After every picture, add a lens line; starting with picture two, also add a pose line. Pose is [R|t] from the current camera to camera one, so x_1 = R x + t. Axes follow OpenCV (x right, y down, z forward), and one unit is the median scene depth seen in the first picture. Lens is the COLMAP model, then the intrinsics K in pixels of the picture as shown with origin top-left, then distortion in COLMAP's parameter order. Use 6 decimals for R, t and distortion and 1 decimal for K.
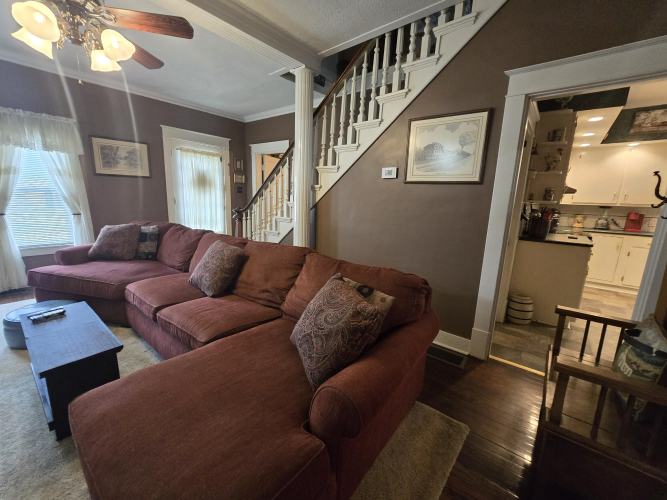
lens RADIAL K [[272.7, 0, 333.9], [0, 272.7, 249.4], [0, 0, 1]] dist [-0.002040, 0.000111]
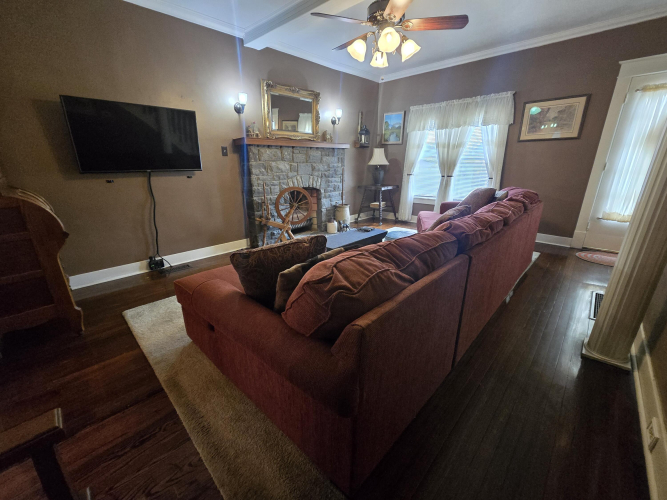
lens RADIAL K [[276.3, 0, 333.5], [0, 276.3, 250.0], [0, 0, 1]] dist [-0.000694, -0.000219]
pose [[-0.084816, 0.270851, -0.958878, 0.593660], [-0.185891, 0.941148, 0.282285, -0.084272], [0.978903, 0.202189, -0.029476, 0.744833]]
